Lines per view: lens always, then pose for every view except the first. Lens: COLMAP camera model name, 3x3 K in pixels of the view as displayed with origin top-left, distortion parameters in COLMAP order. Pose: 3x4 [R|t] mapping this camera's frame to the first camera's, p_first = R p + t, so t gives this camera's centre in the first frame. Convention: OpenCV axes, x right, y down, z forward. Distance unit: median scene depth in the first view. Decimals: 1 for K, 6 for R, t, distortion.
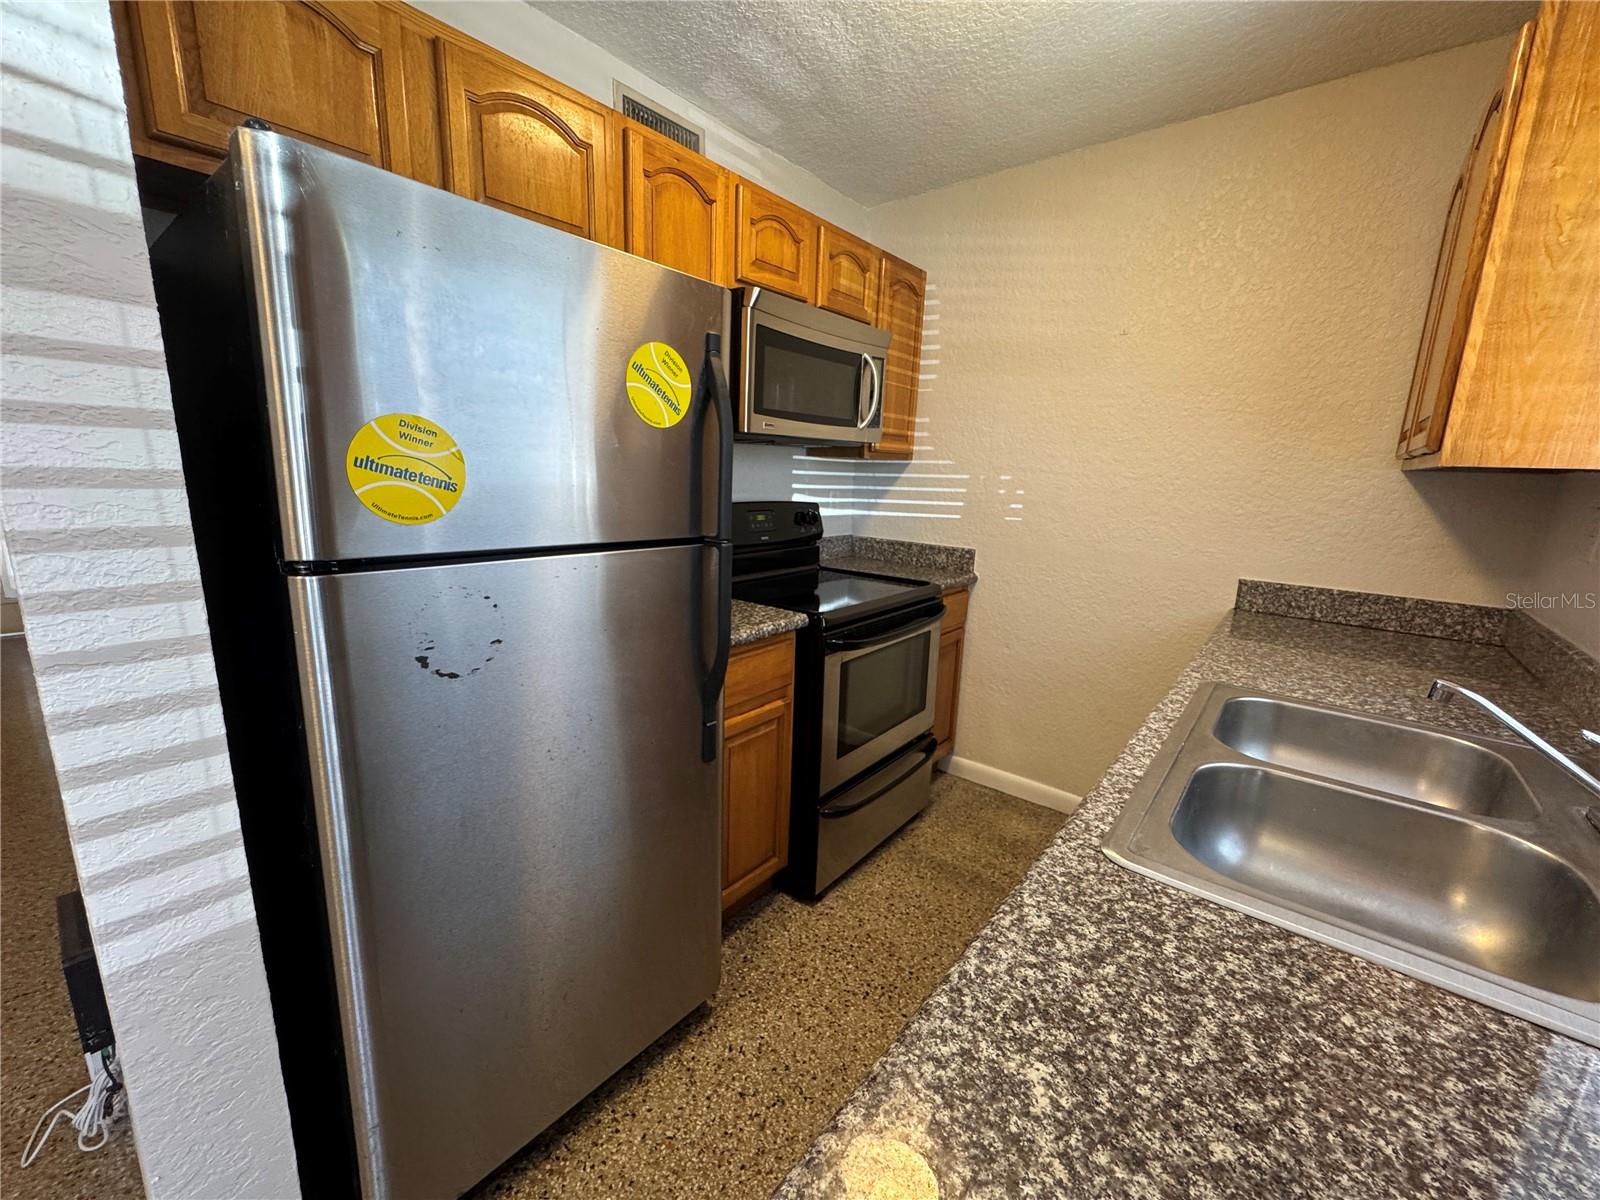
lens RADIAL K [[642.6, 0, 799.0], [0, 642.6, 598.5], [0, 0, 1]] dist [-0.003513, 0.000636]
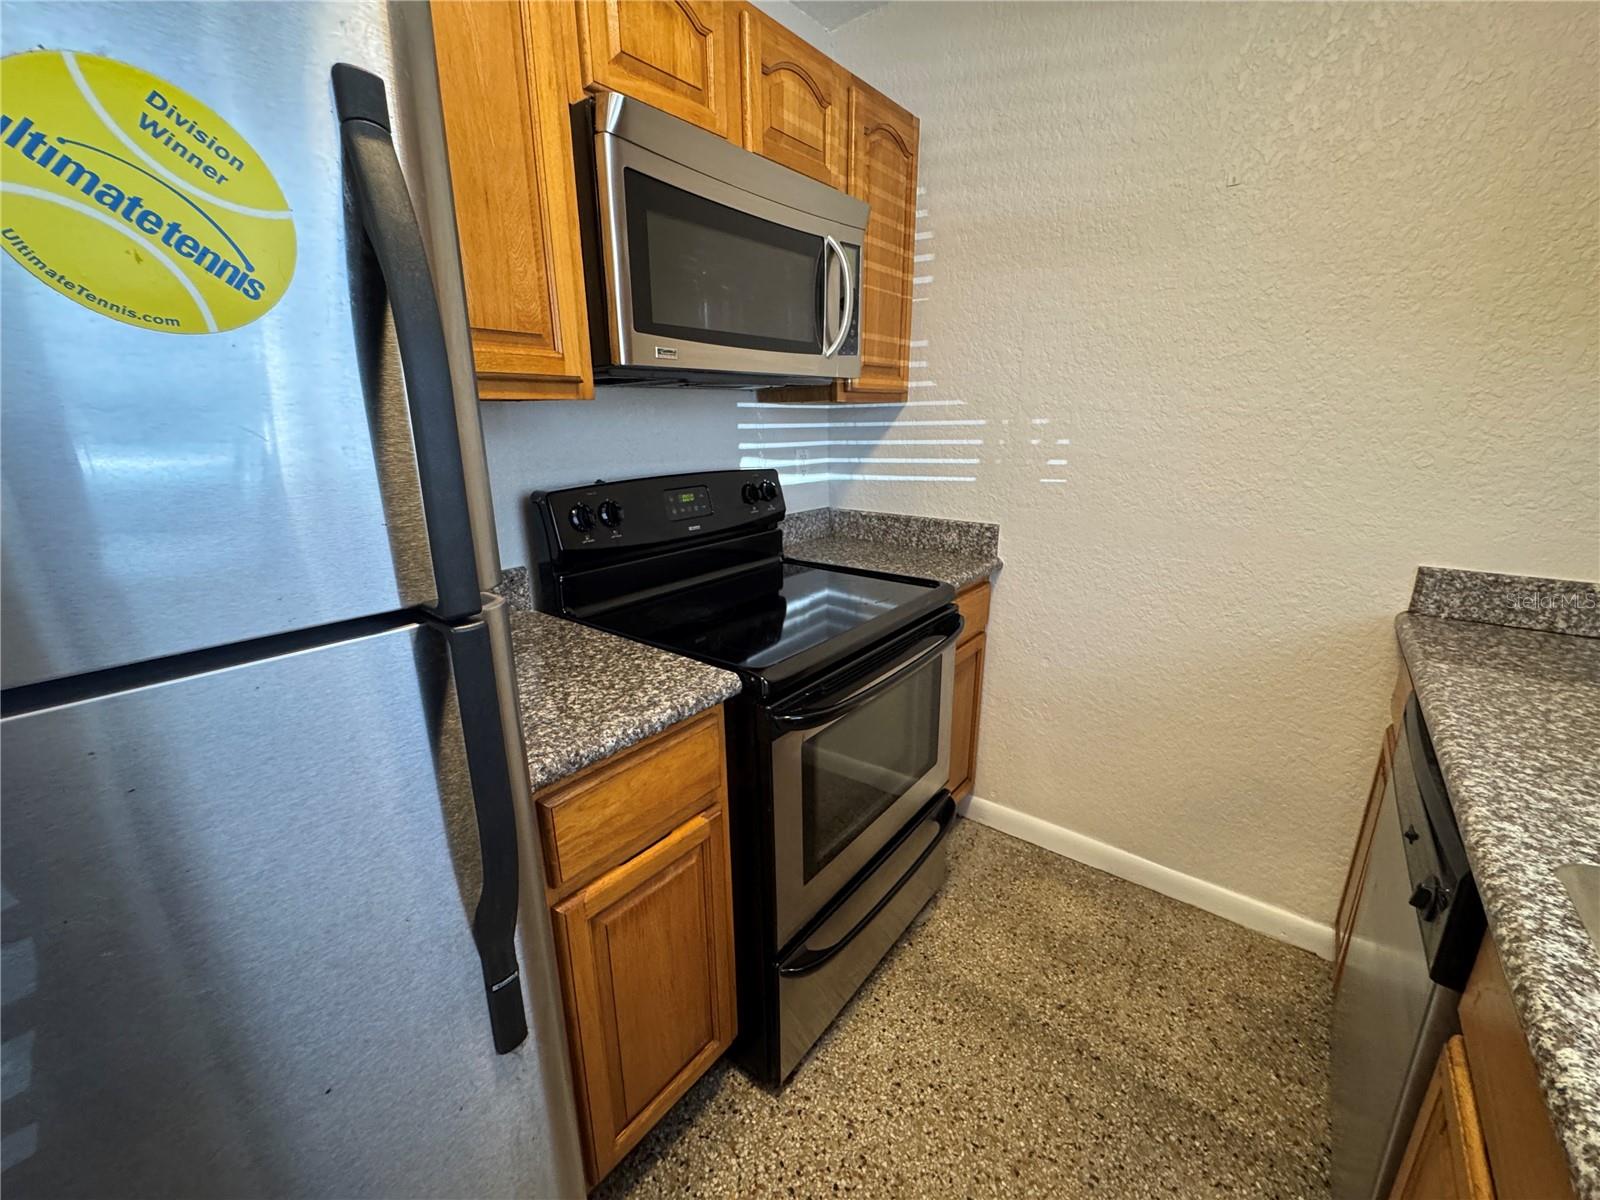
lens RADIAL K [[642.6, 0, 799.0], [0, 642.6, 598.5], [0, 0, 1]] dist [-0.003513, 0.000636]
pose [[0.999024, -0.044161, -0.000504, 0.055174], [0.044072, 0.996123, 0.076141, -0.067263], [-0.002860, -0.076089, 0.997097, 0.319292]]
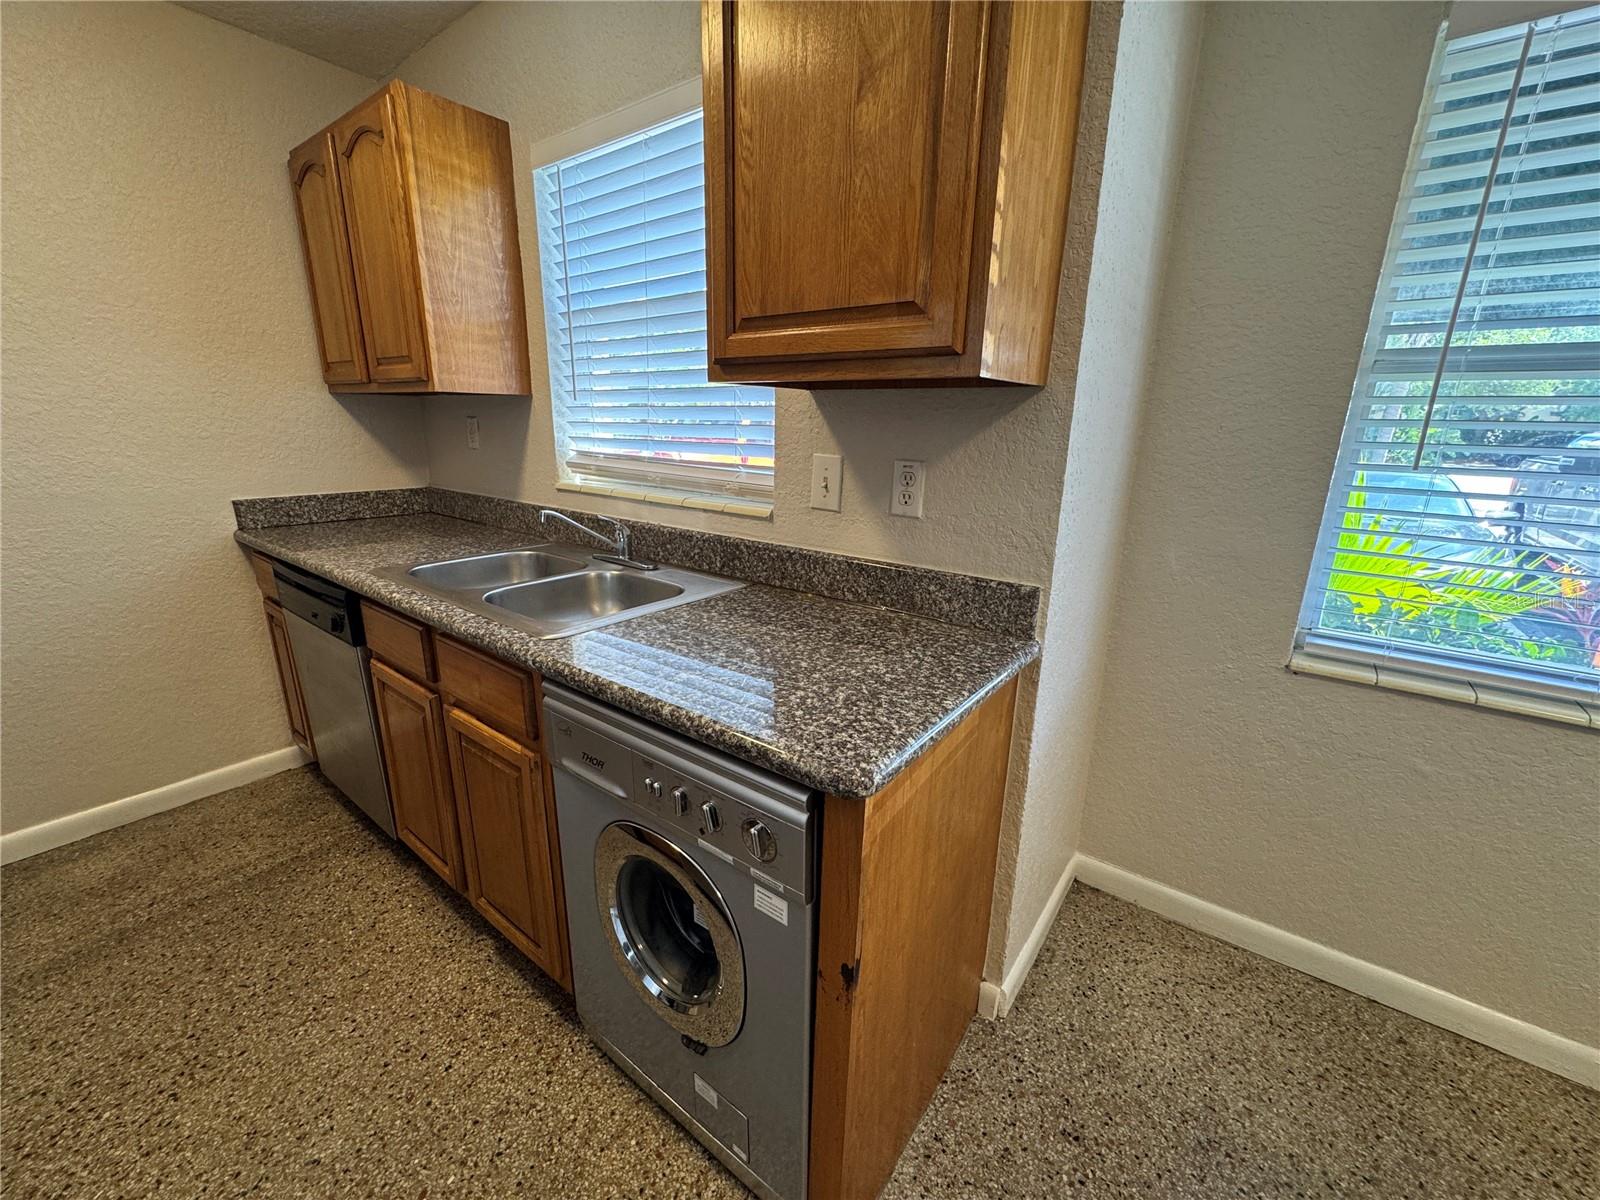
lens RADIAL K [[642.6, 0, 799.0], [0, 642.6, 598.5], [0, 0, 1]] dist [-0.003513, 0.000636]
pose [[-0.024136, -0.300028, 0.953625, -0.324317], [0.184128, 0.936250, 0.299221, -0.021068], [-0.982606, 0.182811, 0.032647, 0.092222]]
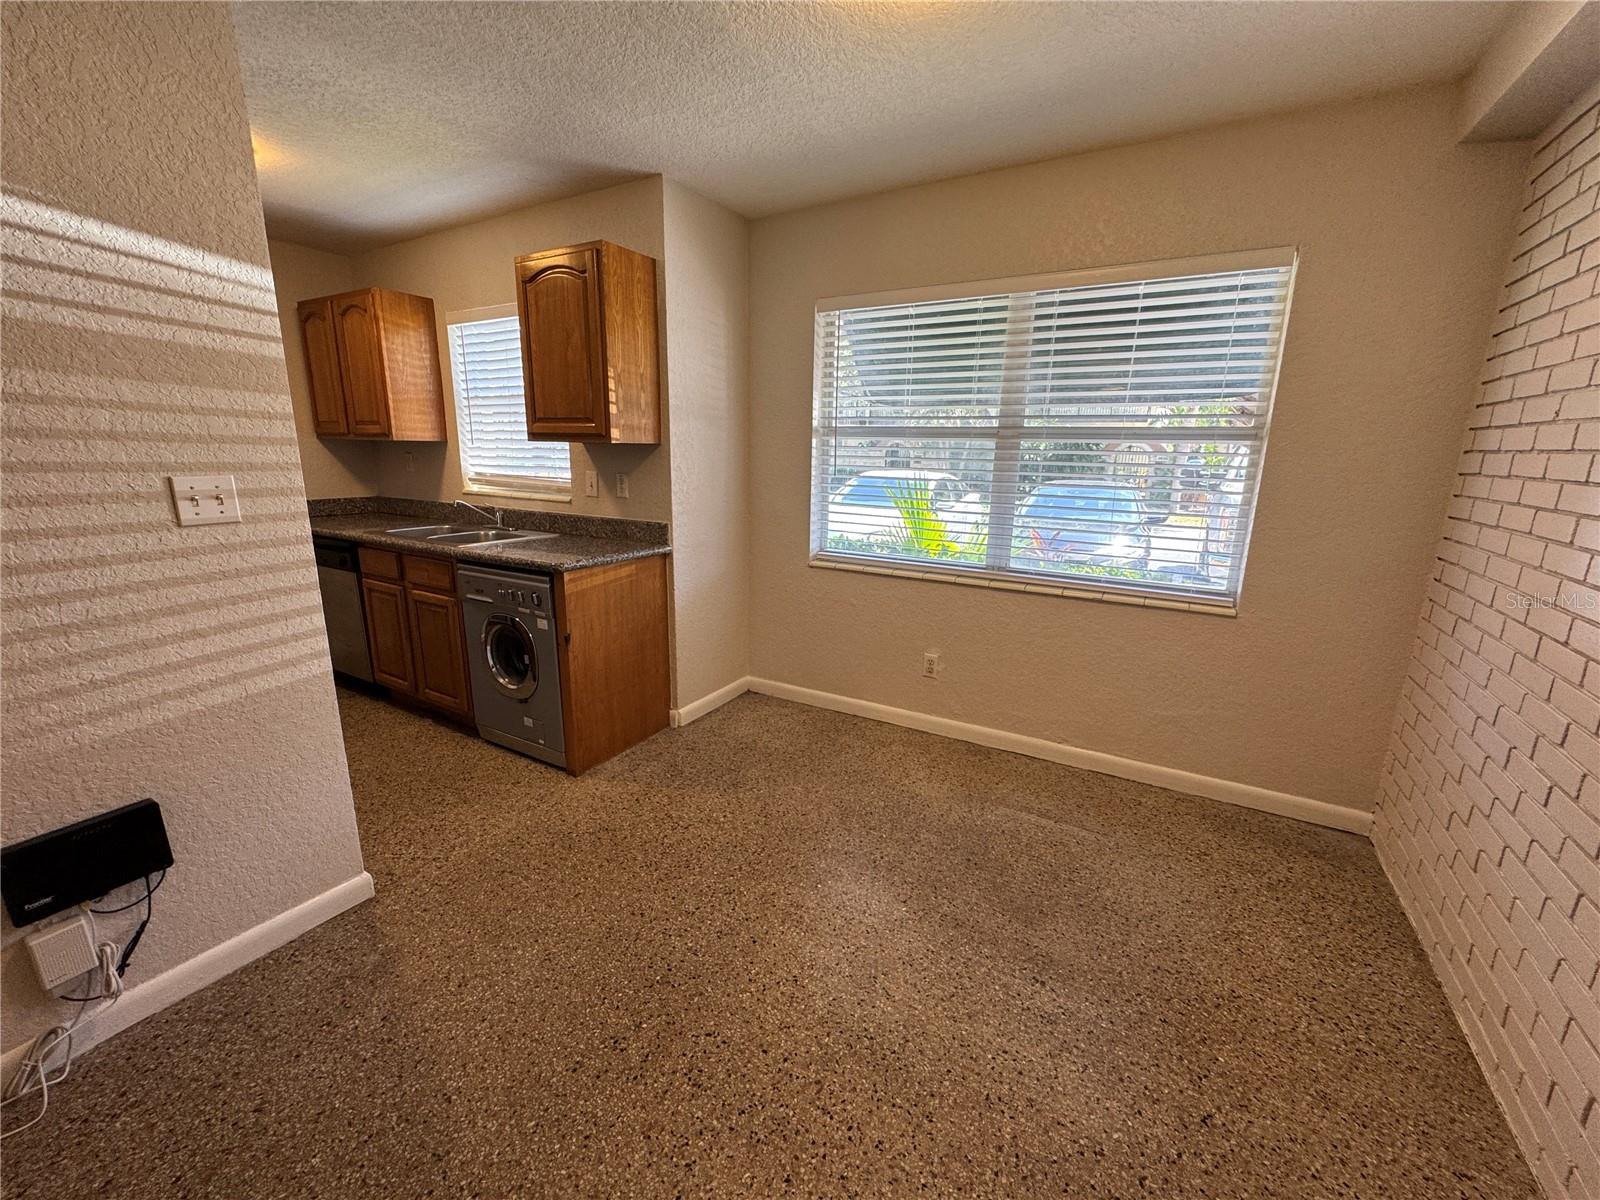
lens RADIAL K [[642.6, 0, 799.0], [0, 642.6, 598.5], [0, 0, 1]] dist [-0.003513, 0.000636]
pose [[-0.146804, -0.259891, 0.954414, -1.110877], [0.178787, 0.942004, 0.284013, -0.015756], [-0.972874, 0.212331, -0.091824, -0.178701]]
